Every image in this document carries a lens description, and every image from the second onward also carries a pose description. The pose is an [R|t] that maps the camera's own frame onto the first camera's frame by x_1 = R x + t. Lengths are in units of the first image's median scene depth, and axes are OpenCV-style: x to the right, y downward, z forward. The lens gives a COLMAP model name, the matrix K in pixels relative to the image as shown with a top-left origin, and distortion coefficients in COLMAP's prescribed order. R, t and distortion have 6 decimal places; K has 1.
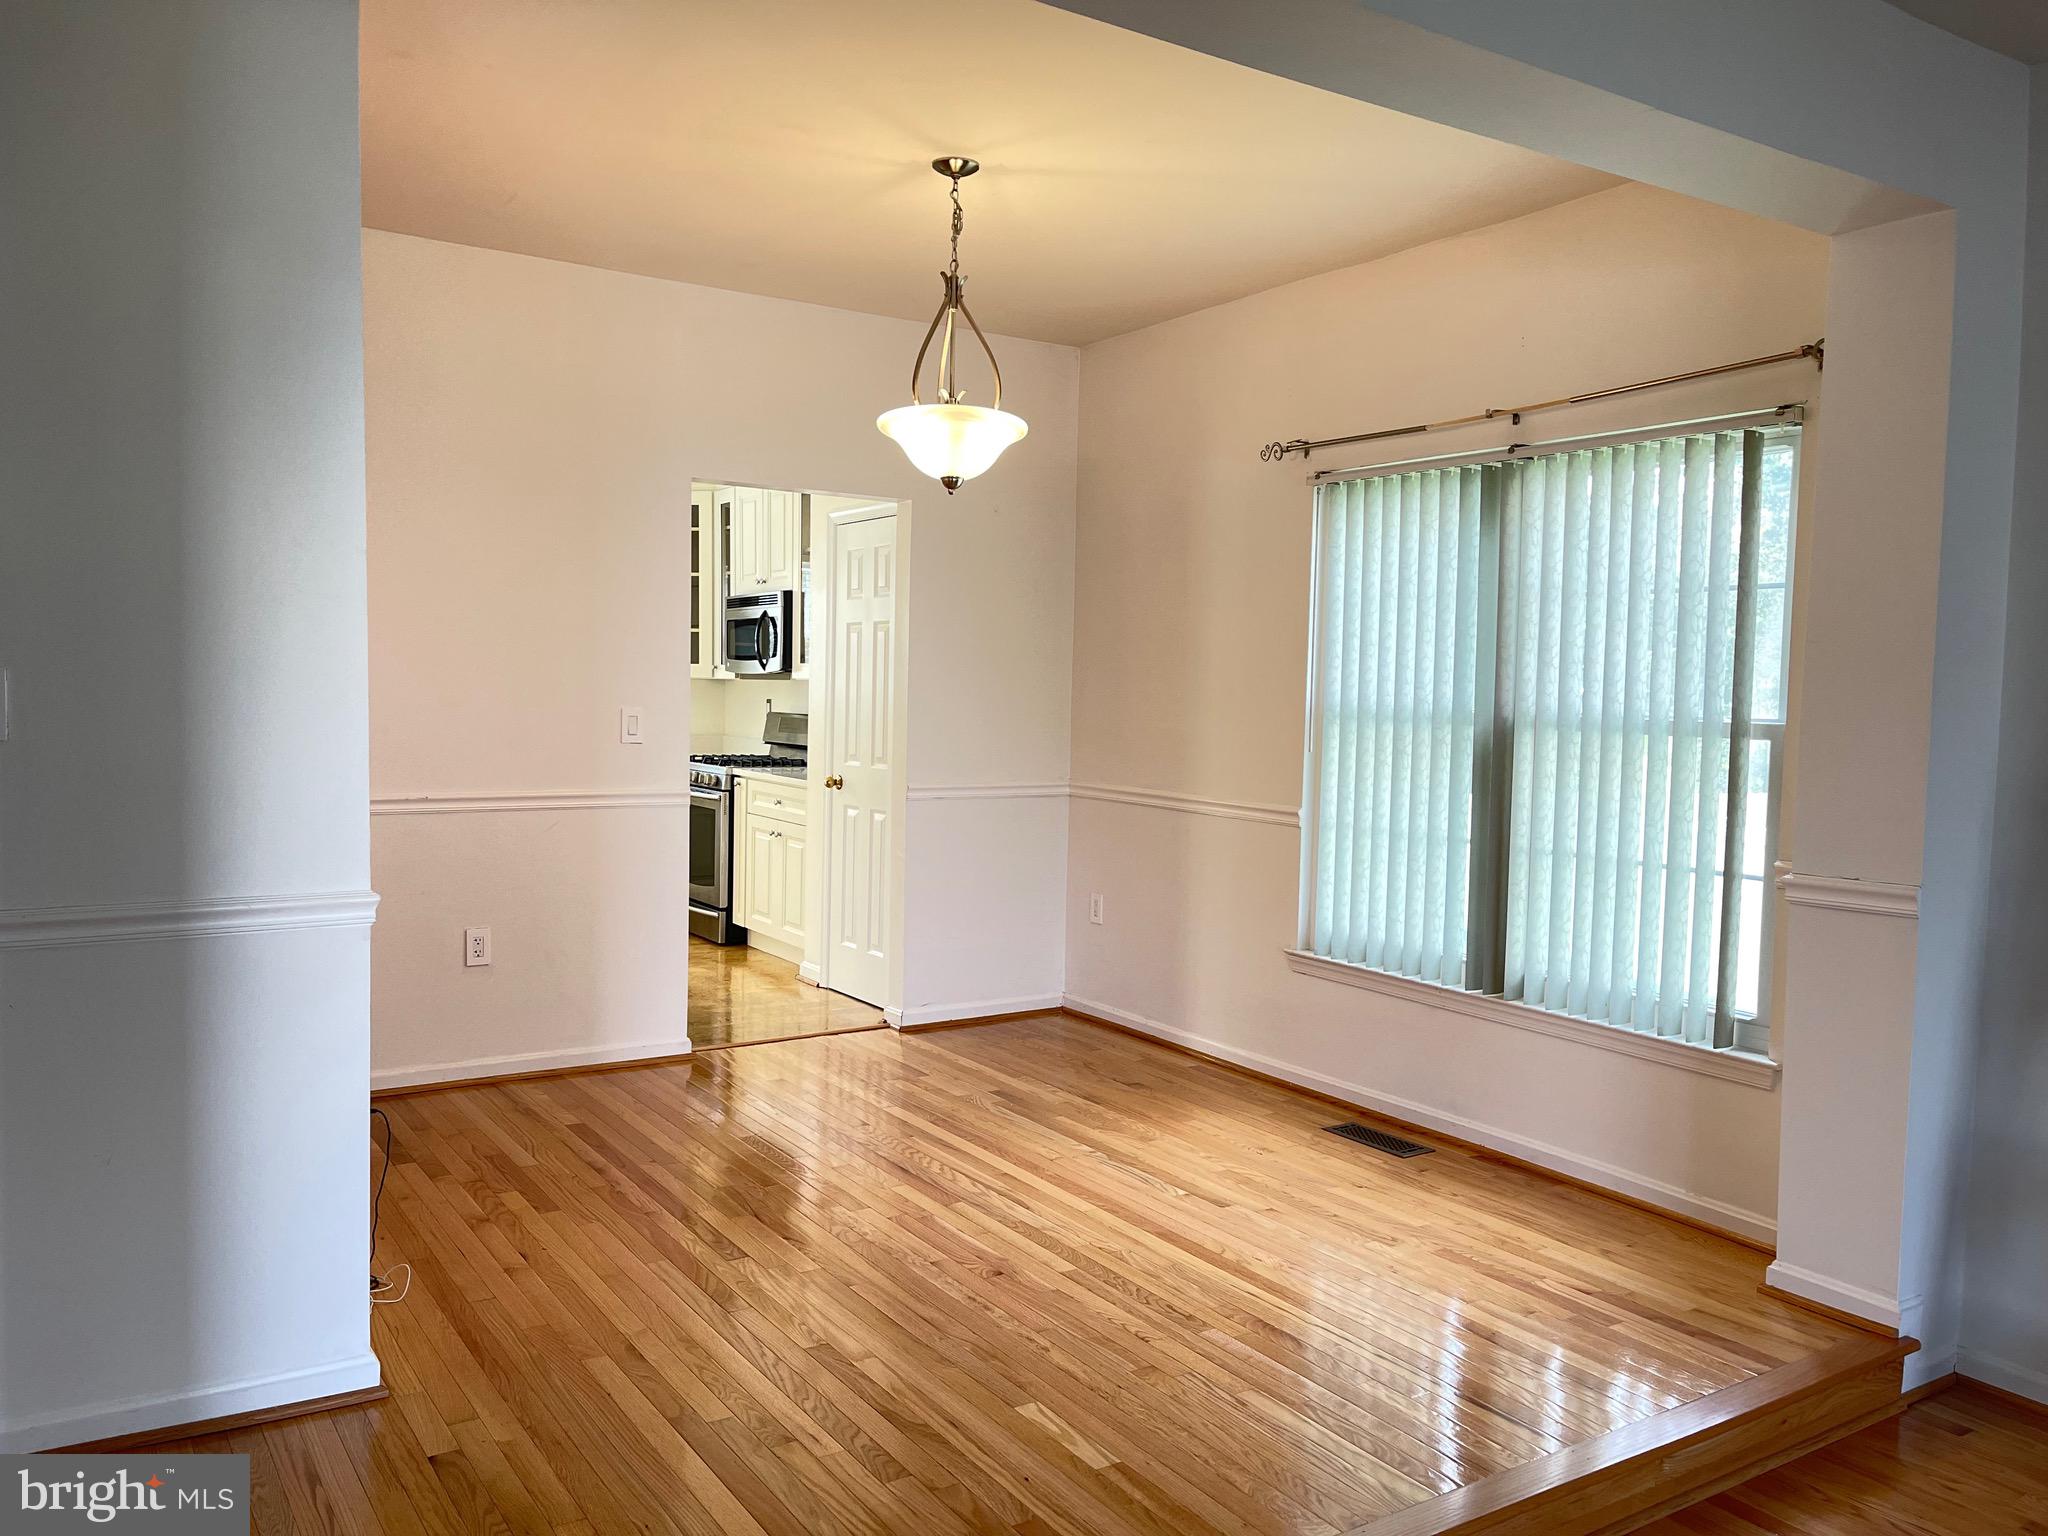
lens RADIAL K [[1550.1, 0, 1019.6], [0, 1550.1, 772.6], [0, 0, 1]] dist [0.046935, -0.047390]
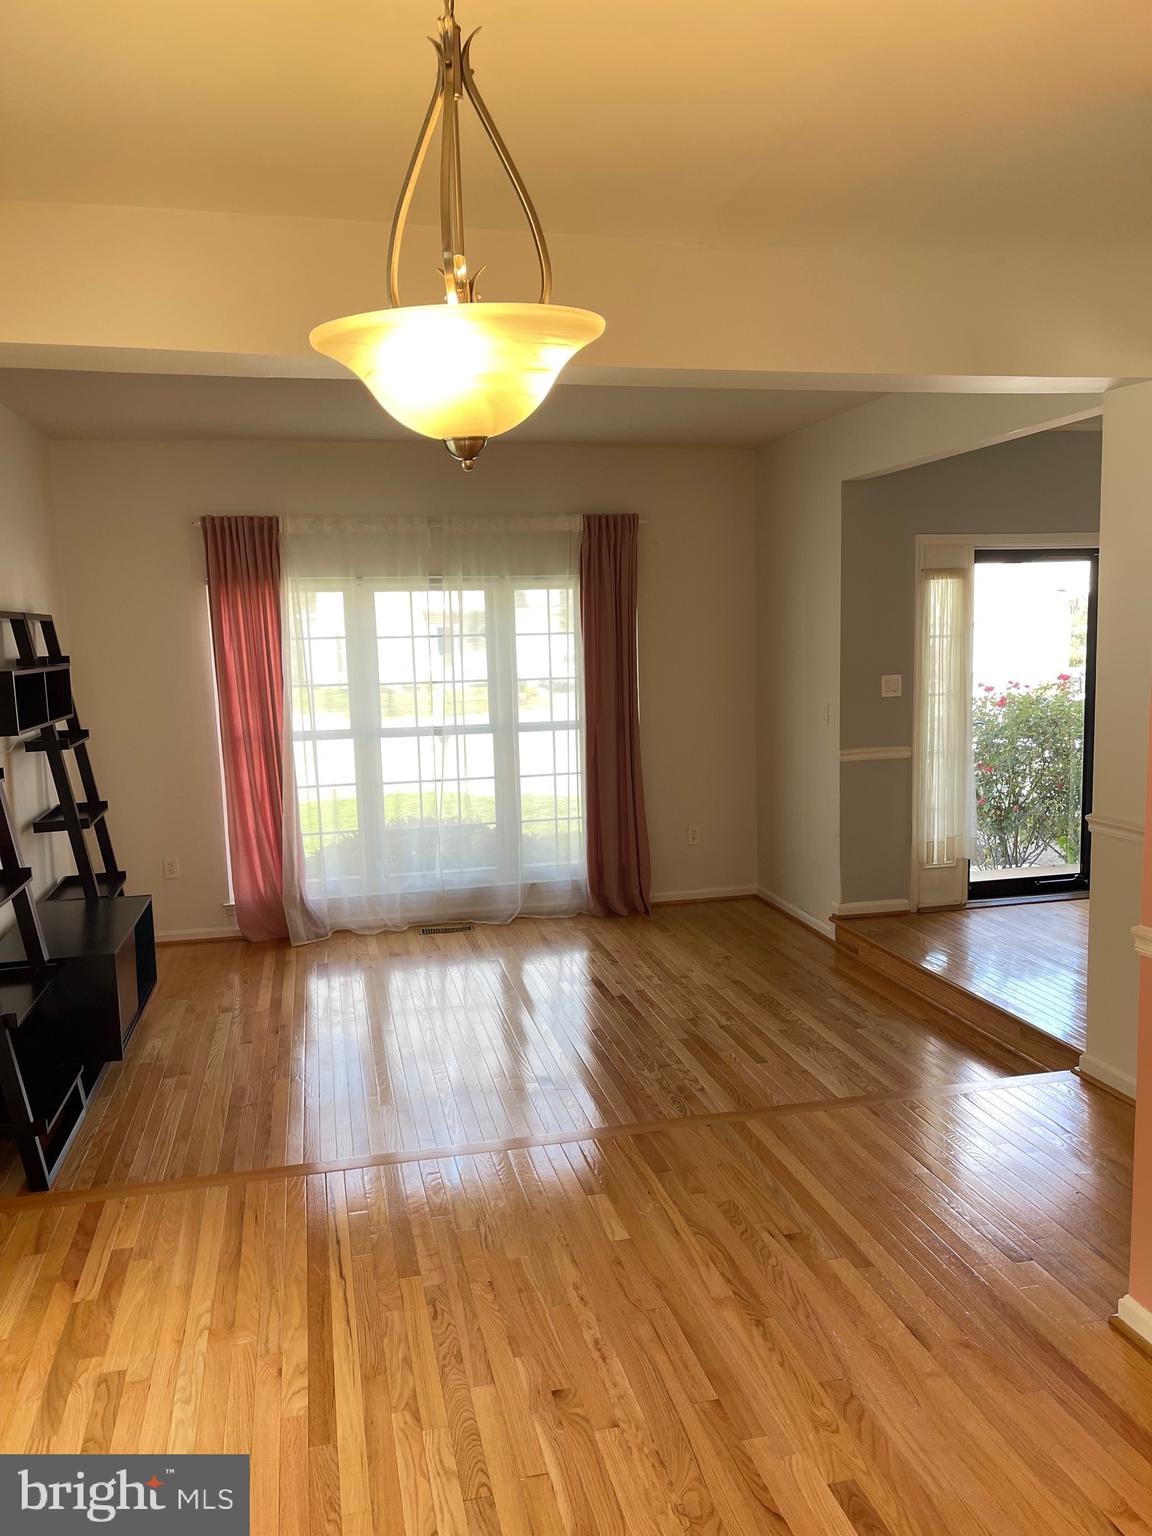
lens RADIAL K [[1162.6, 0, 576.0], [0, 1162.6, 774.5], [0, 0, 1]] dist [0.046935, -0.047390]
pose [[-0.939676, -0.036163, 0.340150, -0.224127], [0.028978, 0.982405, 0.184500, -0.154712], [-0.340837, 0.183227, -0.922094, 1.407514]]
